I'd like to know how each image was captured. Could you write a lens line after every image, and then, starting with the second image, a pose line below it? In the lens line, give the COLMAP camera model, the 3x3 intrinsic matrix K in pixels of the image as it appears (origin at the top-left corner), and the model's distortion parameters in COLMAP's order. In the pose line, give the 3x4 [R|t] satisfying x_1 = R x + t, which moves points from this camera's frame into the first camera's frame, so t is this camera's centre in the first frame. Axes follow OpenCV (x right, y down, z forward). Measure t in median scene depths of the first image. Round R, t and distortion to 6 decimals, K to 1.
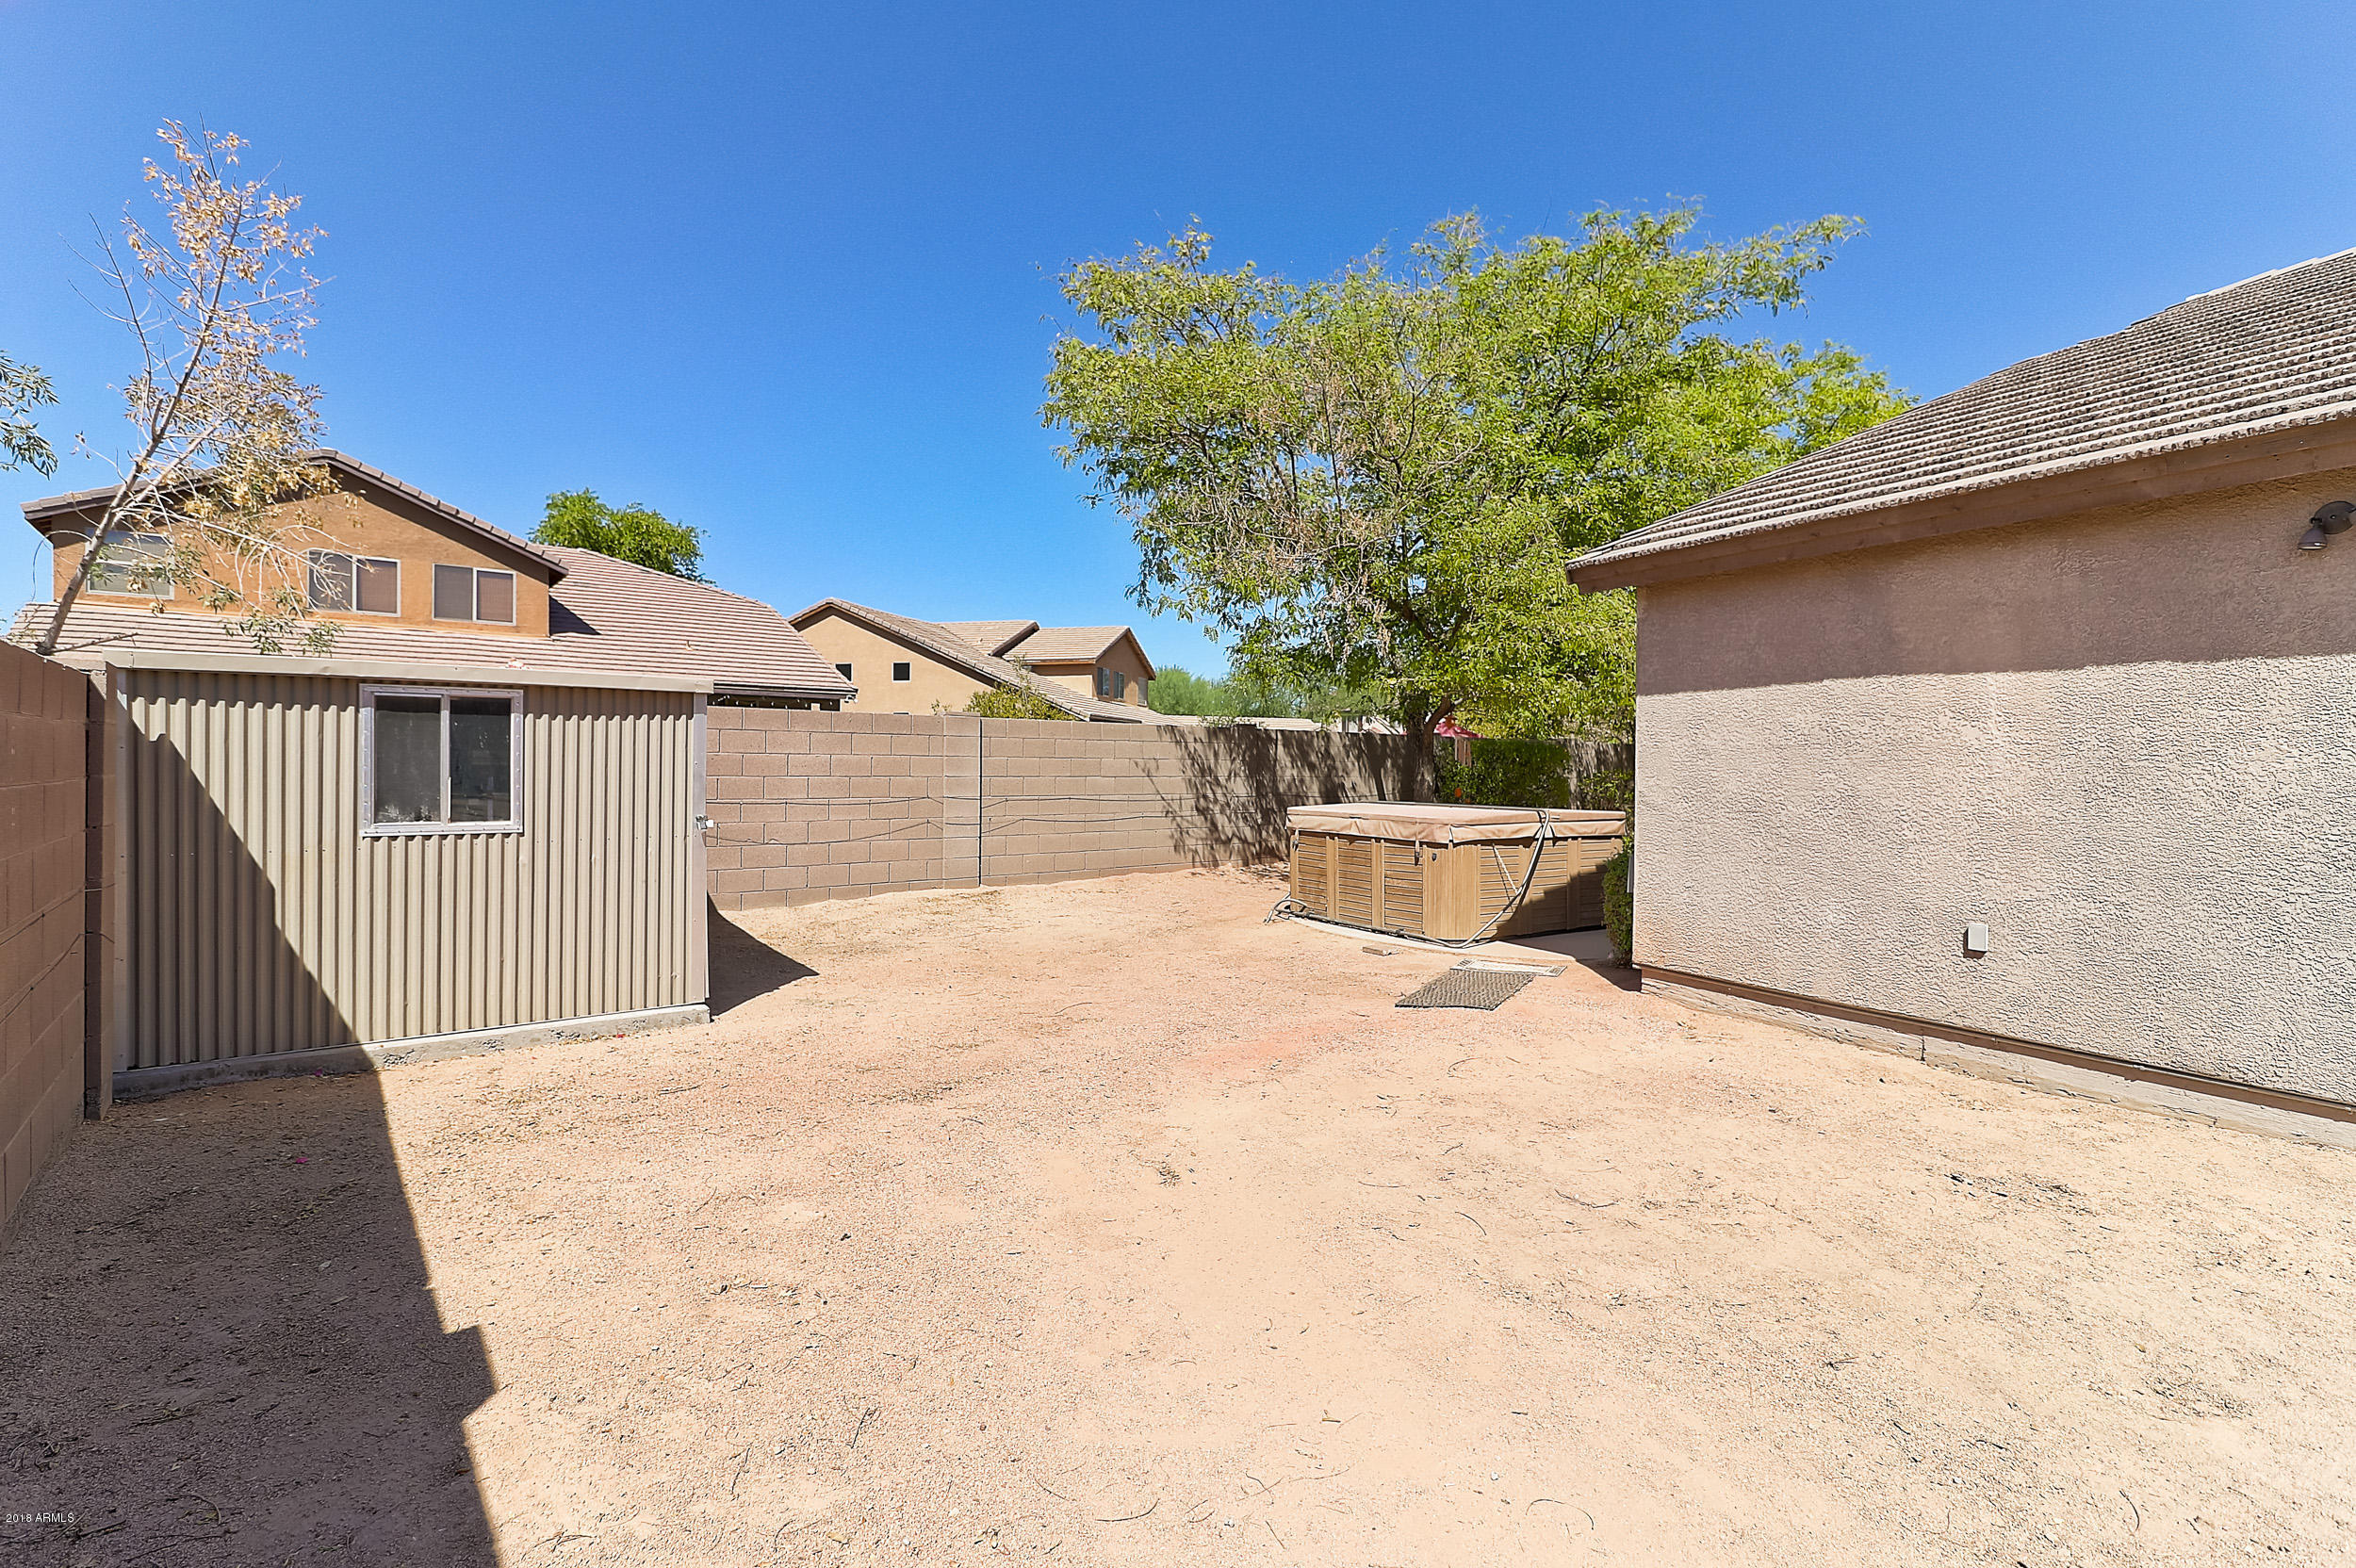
lens RADIAL K [[1049.5, 0, 1191.7], [0, 1049.5, 775.0], [0, 0, 1]] dist [0.003157, -0.000179]
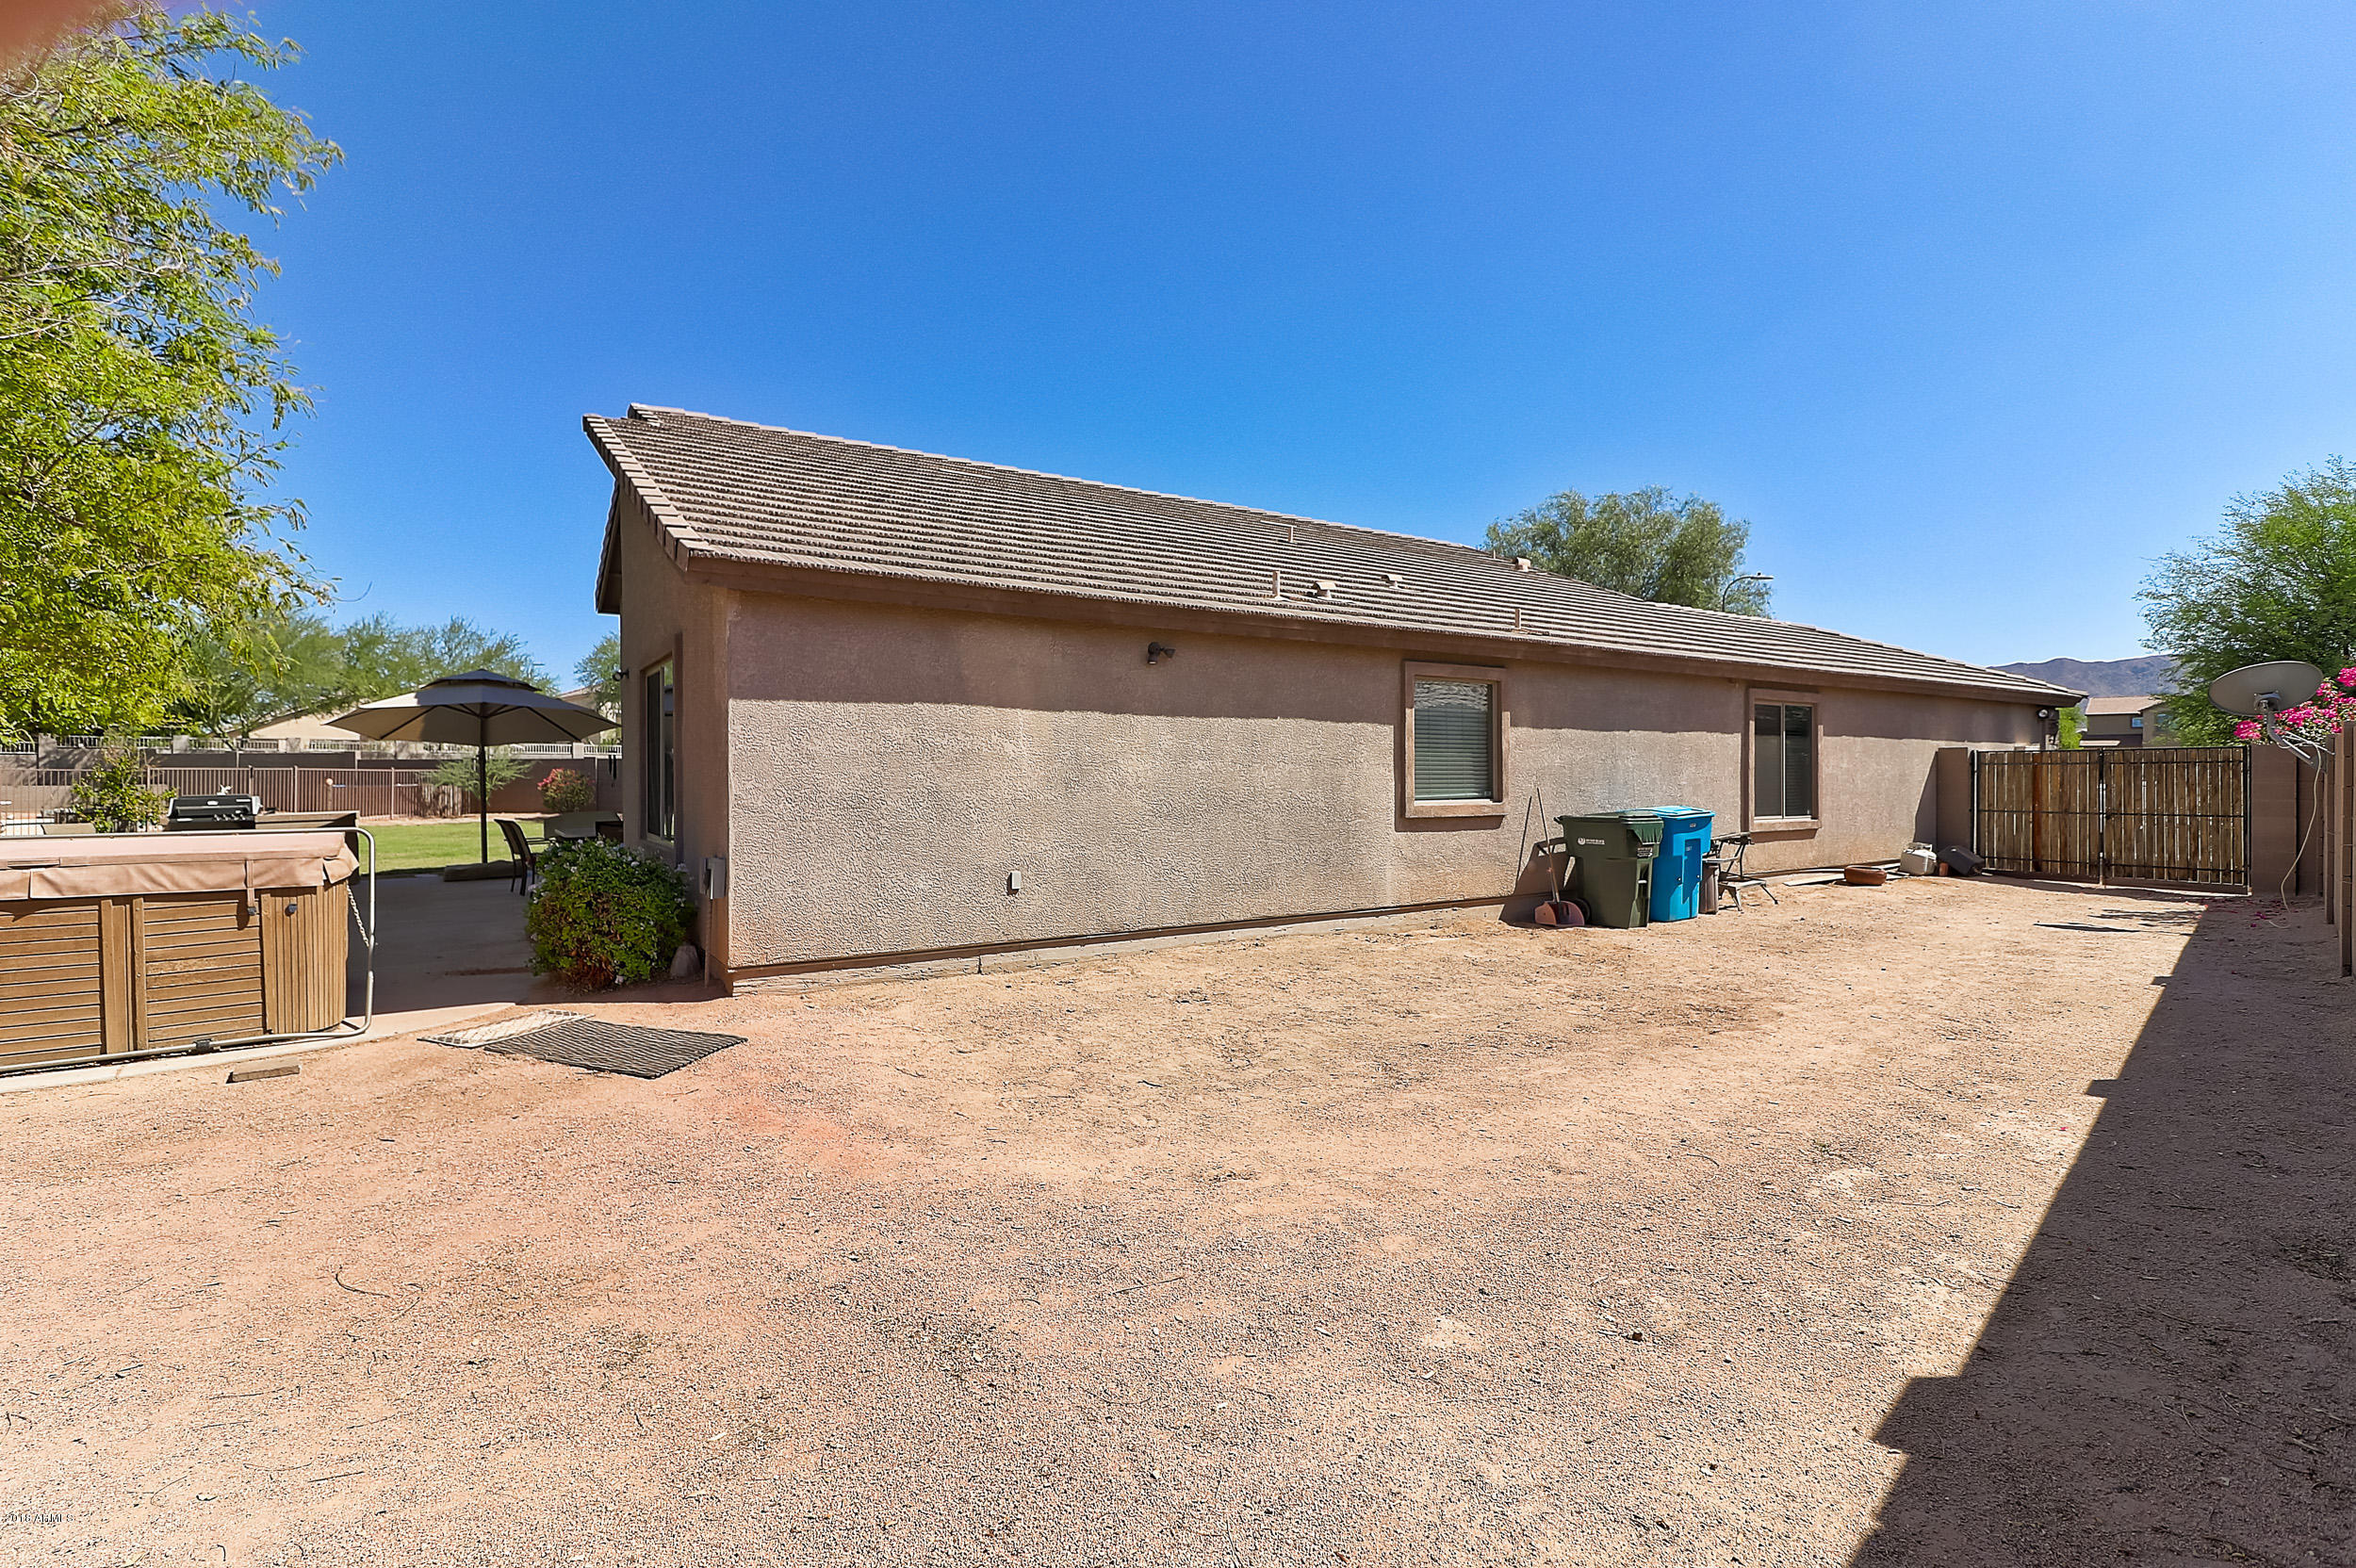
lens RADIAL K [[1049.5, 0, 1170.7], [0, 1049.5, 778.1], [0, 0, 1]] dist [0.003157, -0.000179]
pose [[-0.055799, -0.013752, 0.998347, -0.788229], [0.008101, 0.999866, 0.014226, -0.014762], [-0.998409, 0.008881, -0.055680, 0.851546]]
